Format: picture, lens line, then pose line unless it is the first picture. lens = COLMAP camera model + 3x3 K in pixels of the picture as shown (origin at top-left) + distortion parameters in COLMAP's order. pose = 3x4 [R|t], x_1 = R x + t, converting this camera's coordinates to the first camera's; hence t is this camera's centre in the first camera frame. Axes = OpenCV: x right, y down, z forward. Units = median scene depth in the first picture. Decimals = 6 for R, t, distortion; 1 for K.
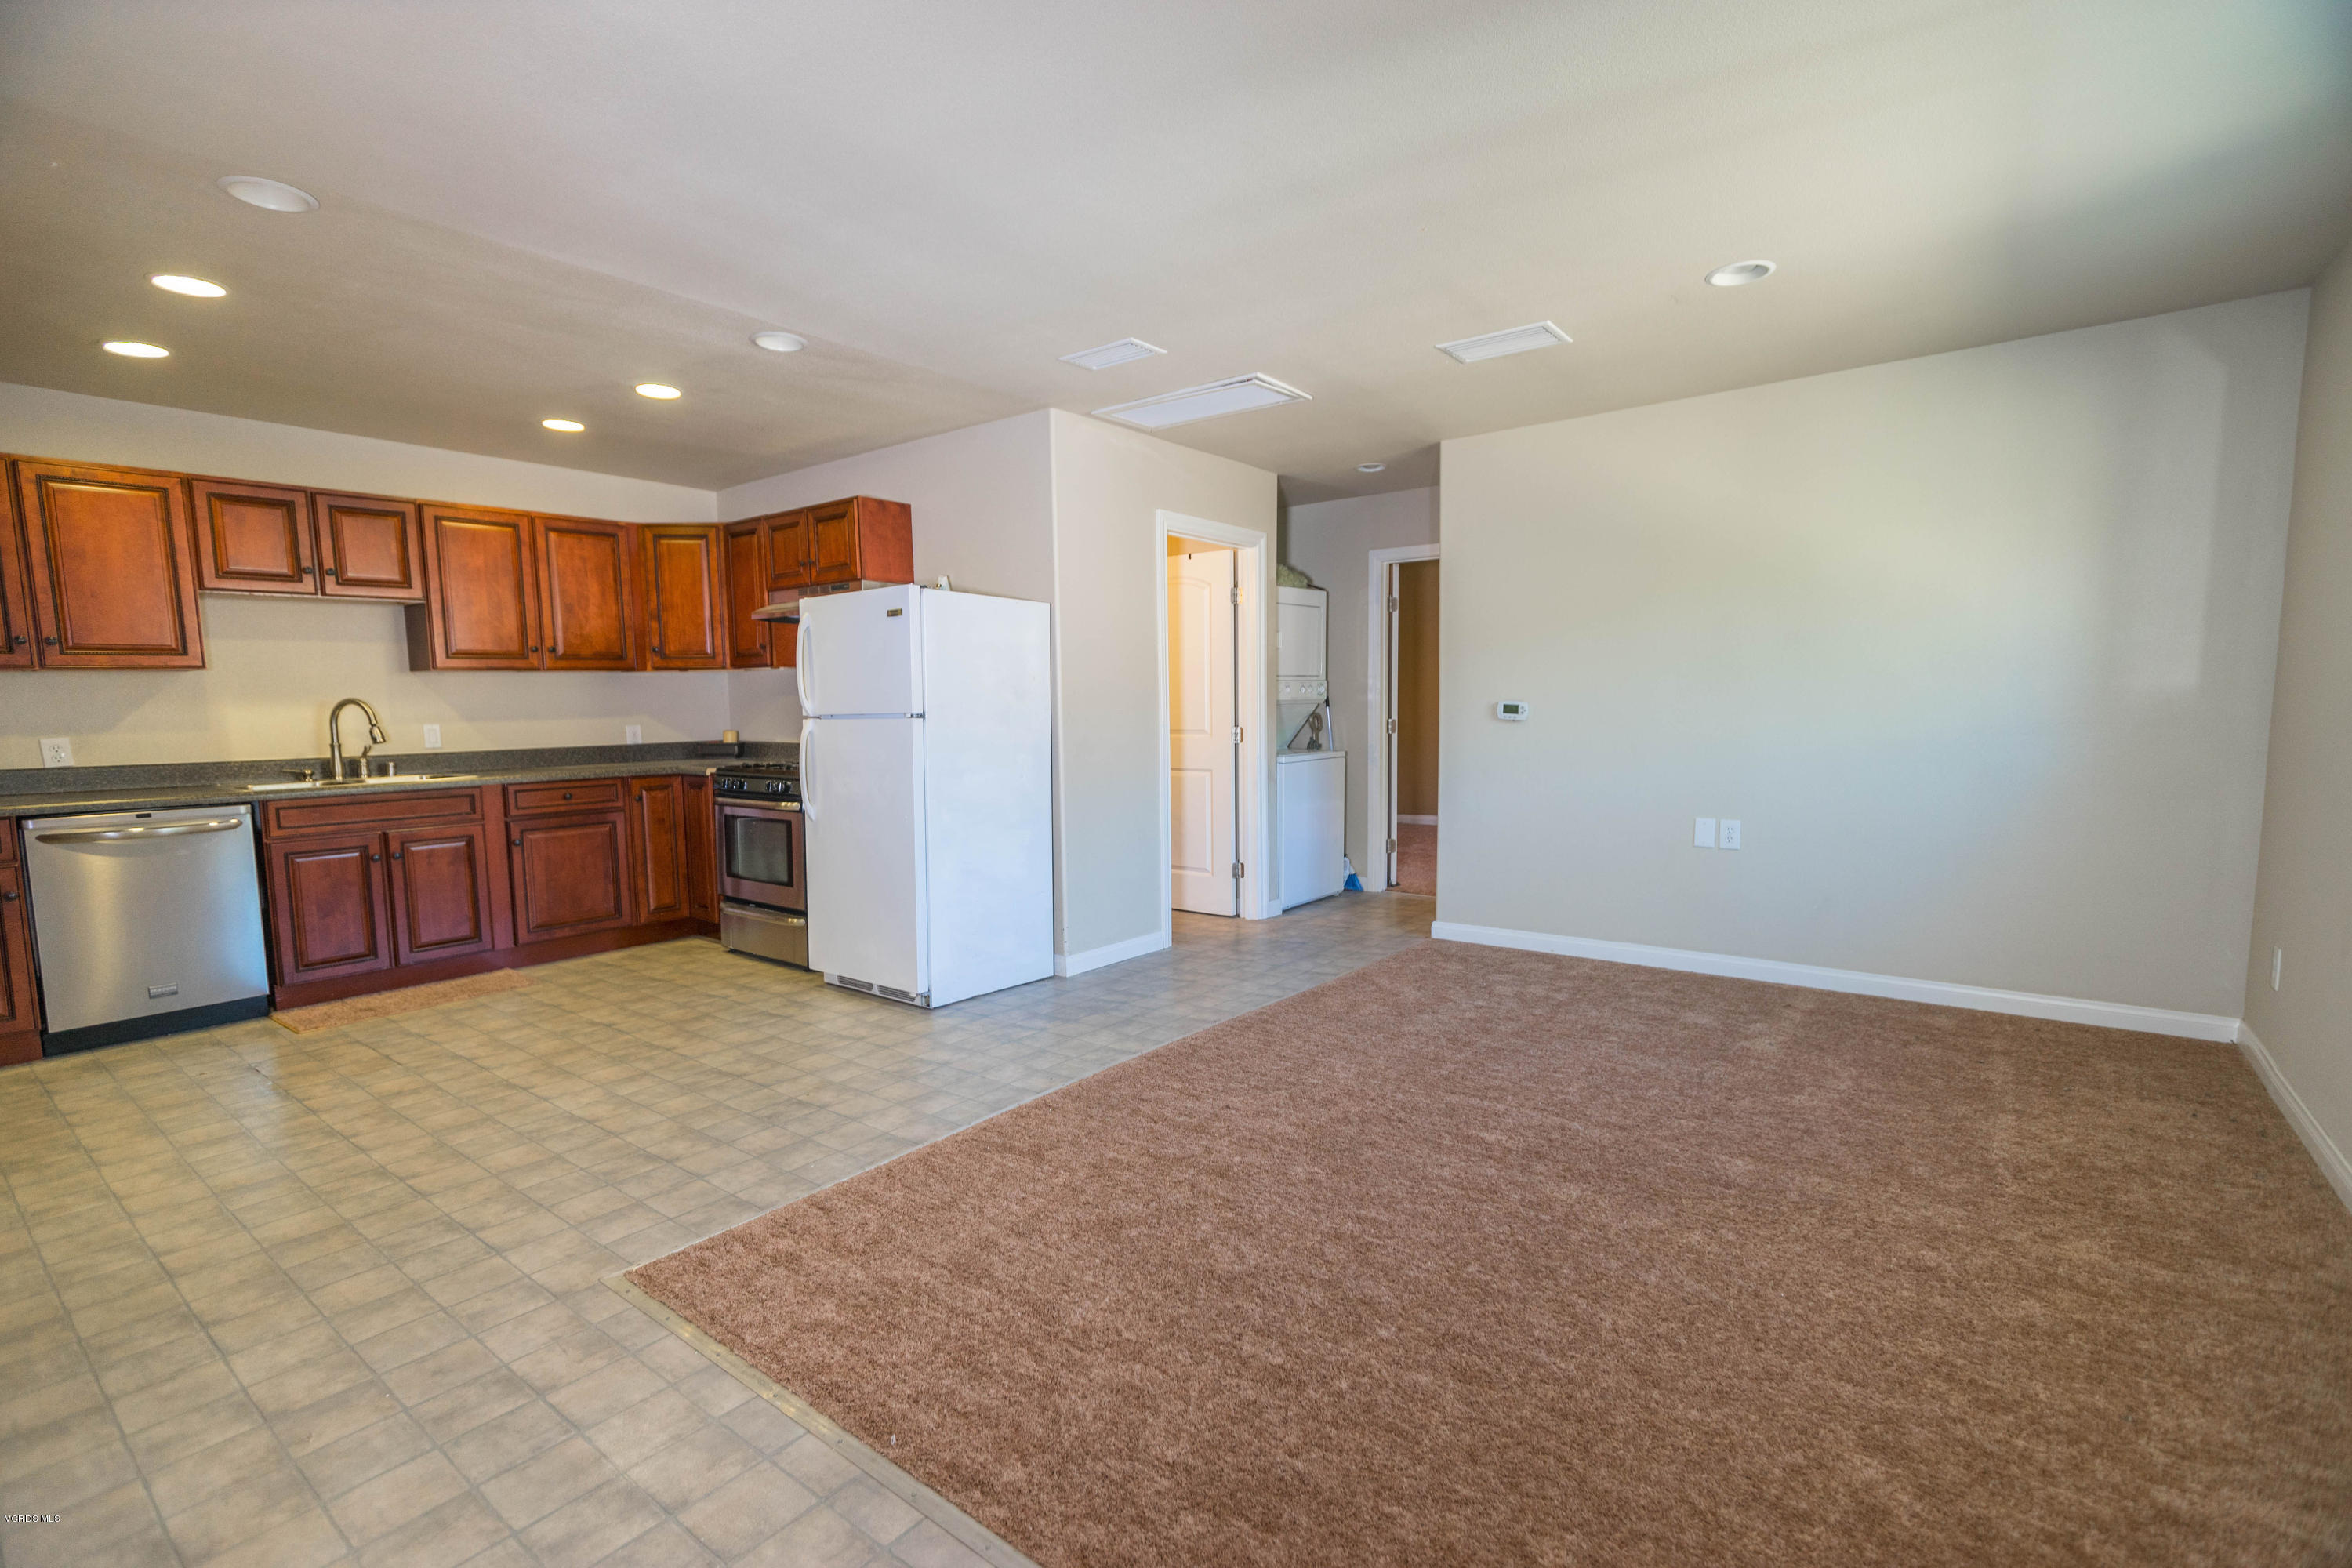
lens RADIAL K [[1064.4, 0, 1178.5], [0, 1064.4, 801.3], [0, 0, 1]] dist [0.000446, 0.000602]
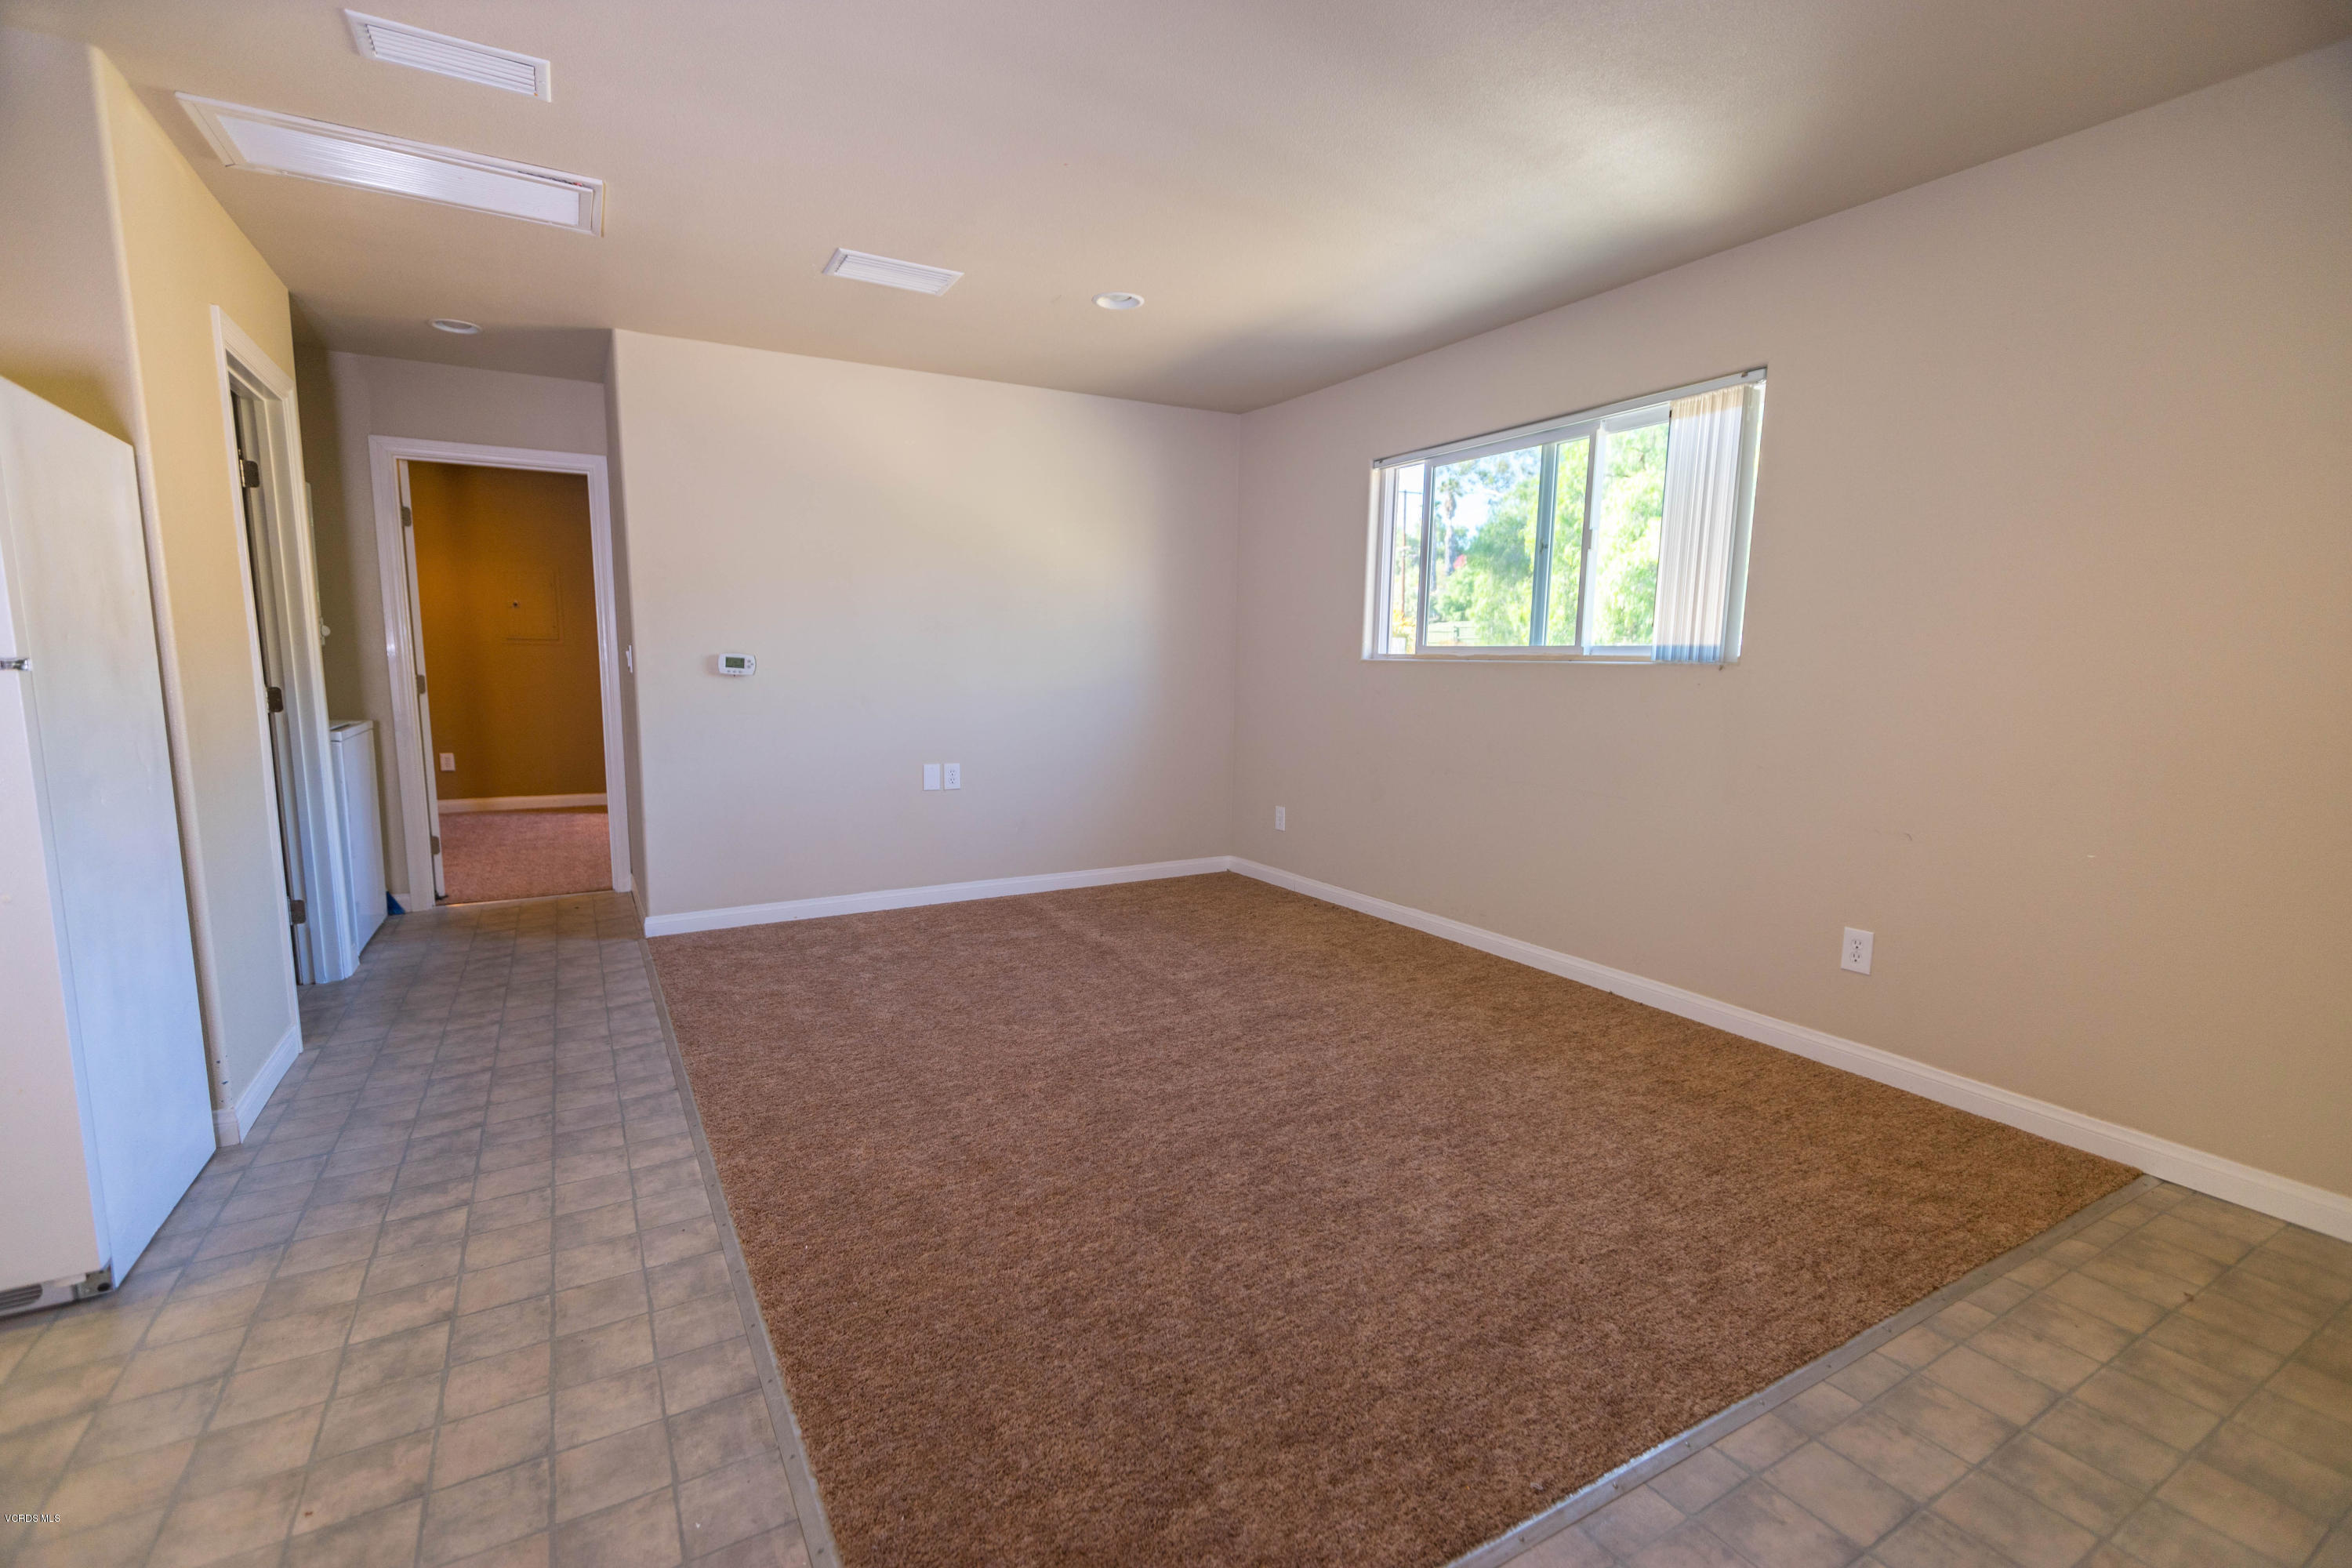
lens RADIAL K [[1064.4, 0, 1178.5], [0, 1064.4, 801.3], [0, 0, 1]] dist [0.000446, 0.000602]
pose [[0.372166, -0.110068, 0.921617, -0.469842], [0.072793, 0.993347, 0.089240, -0.028012], [-0.925307, 0.033875, 0.377702, 0.382656]]
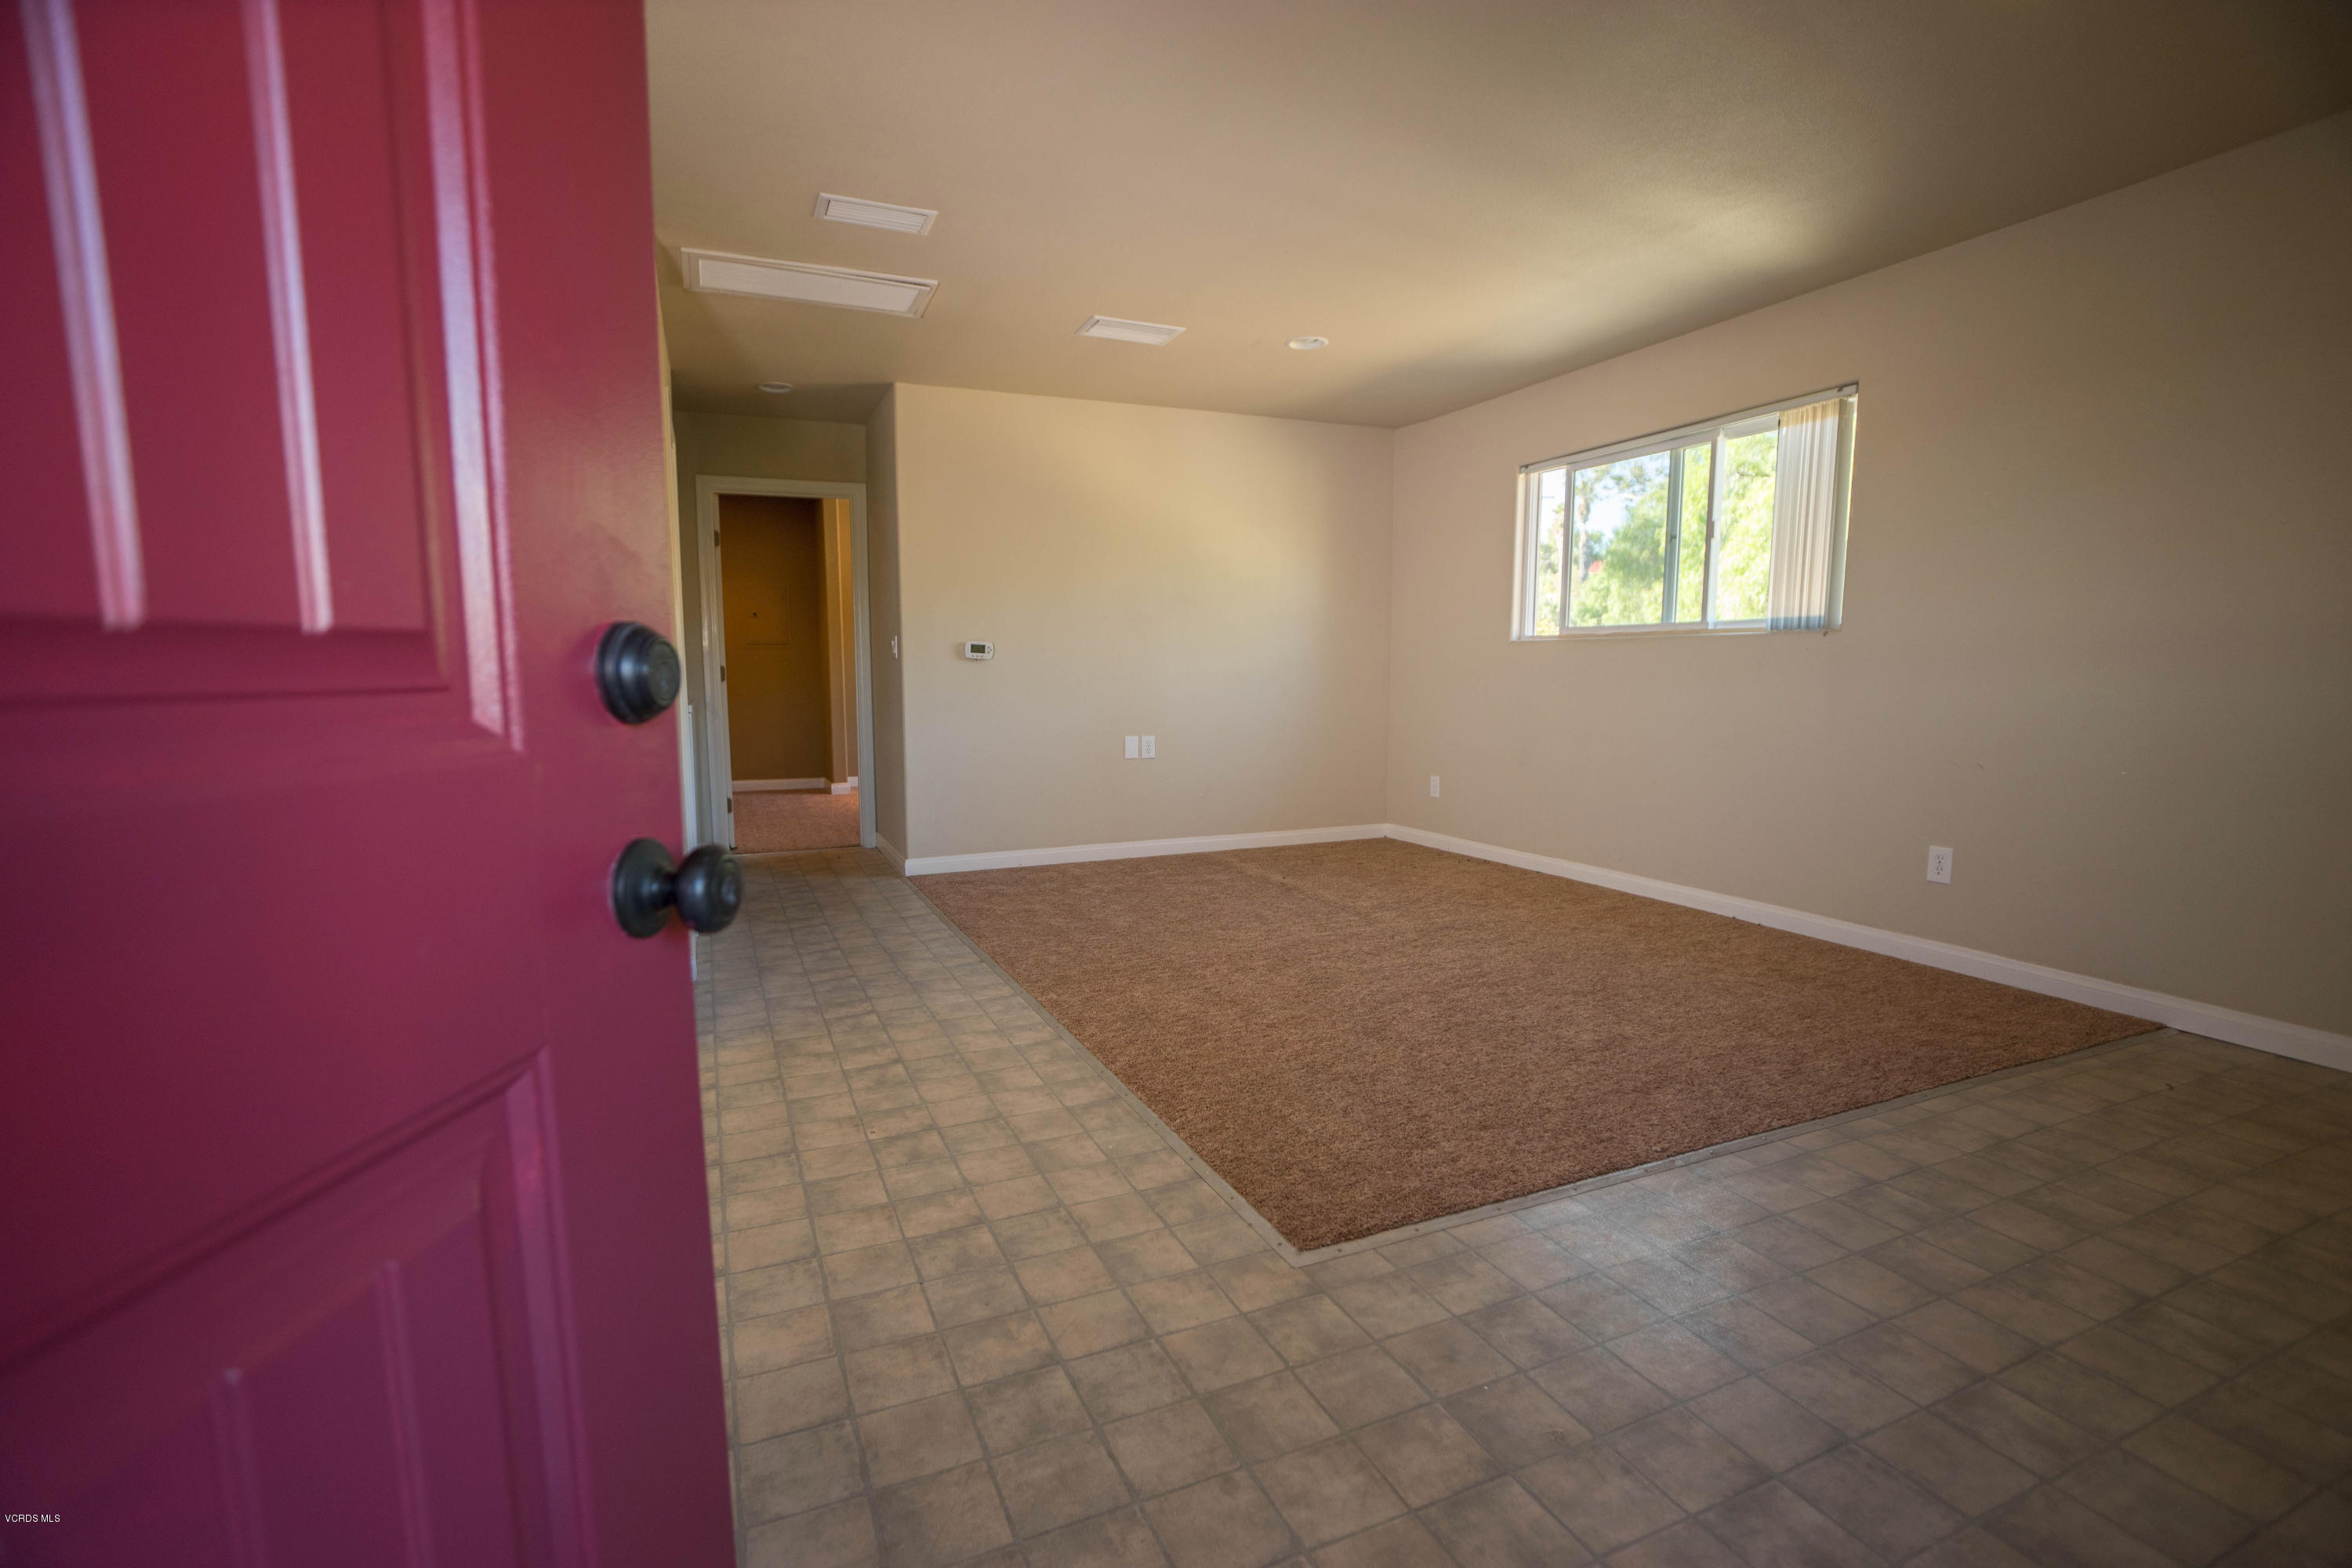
lens RADIAL K [[1093.3, 0, 1180.5], [0, 1093.3, 802.5], [0, 0, 1]] dist [-0.057342, 0.026609]
pose [[0.469195, -0.094745, 0.877997, -0.697571], [0.079528, 0.994722, 0.064841, 0.015964], [-0.879506, 0.039403, 0.474253, 0.360829]]
